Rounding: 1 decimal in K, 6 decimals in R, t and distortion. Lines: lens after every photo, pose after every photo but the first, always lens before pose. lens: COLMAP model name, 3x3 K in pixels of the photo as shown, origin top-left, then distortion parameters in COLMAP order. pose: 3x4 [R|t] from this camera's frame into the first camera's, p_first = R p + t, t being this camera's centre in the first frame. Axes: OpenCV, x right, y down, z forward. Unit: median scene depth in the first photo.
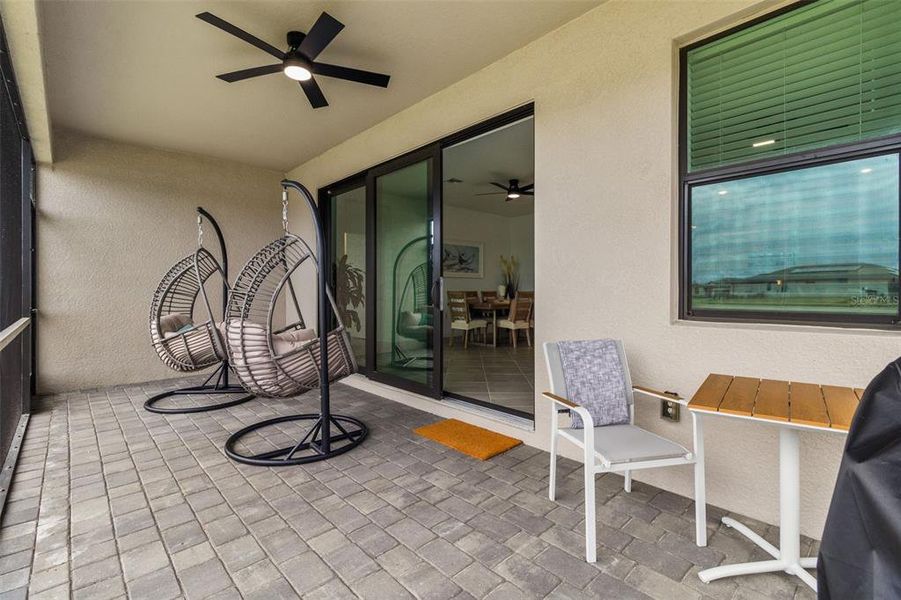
lens RADIAL K [[413.7, 0, 447.8], [0, 413.7, 291.3], [0, 0, 1]] dist [-0.001289, -0.000433]
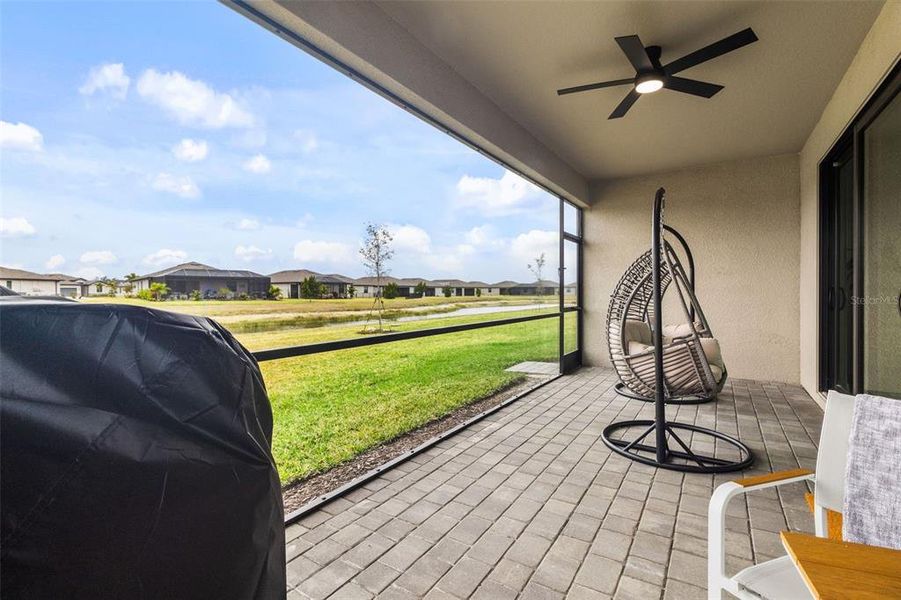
lens RADIAL K [[413.7, 0, 447.8], [0, 413.7, 291.3], [0, 0, 1]] dist [-0.001289, -0.000433]
pose [[0.250889, -0.003236, -0.968010, 0.472683], [-0.005051, 0.999976, -0.004652, -0.005903], [0.968003, 0.006056, 0.250867, 0.233323]]
